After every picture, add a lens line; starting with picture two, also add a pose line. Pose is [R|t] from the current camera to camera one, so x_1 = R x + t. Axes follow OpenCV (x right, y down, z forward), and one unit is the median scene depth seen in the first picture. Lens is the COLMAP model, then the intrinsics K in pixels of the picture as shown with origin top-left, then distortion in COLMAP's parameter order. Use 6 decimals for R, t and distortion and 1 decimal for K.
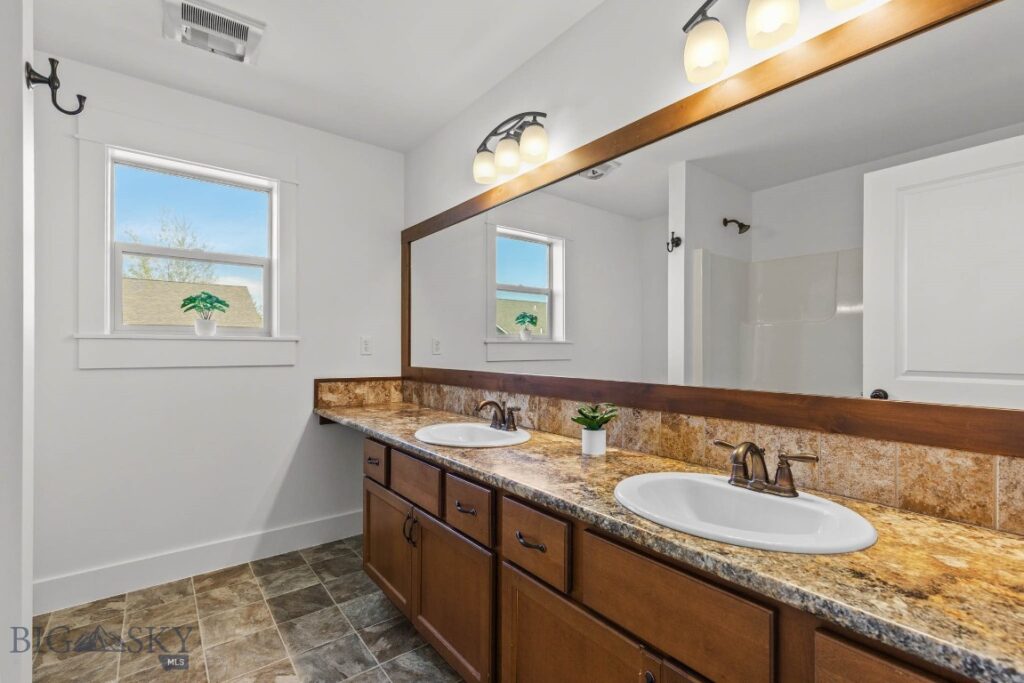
lens RADIAL K [[460.4, 0, 509.2], [0, 460.4, 344.1], [0, 0, 1]] dist [0.001569, 0.000204]
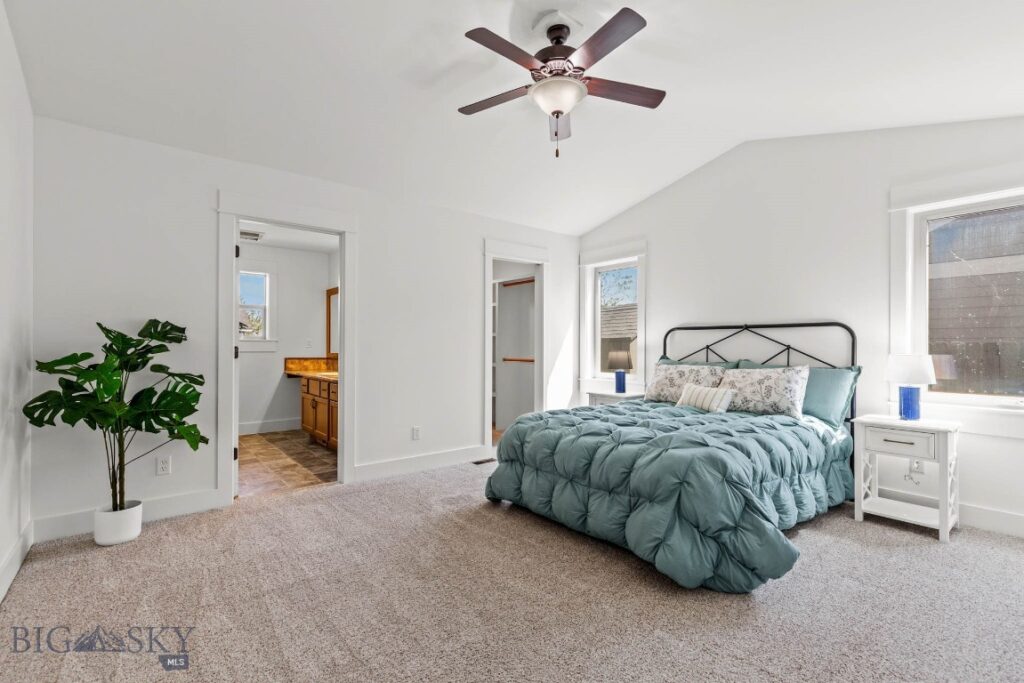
lens RADIAL K [[460.4, 0, 514.6], [0, 460.4, 343.3], [0, 0, 1]] dist [0.001569, 0.000204]
pose [[0.999462, 0.002777, 0.032693, 0.631128], [-0.002937, 0.999984, 0.004873, -0.010389], [-0.032679, -0.004967, 0.999454, -1.297255]]
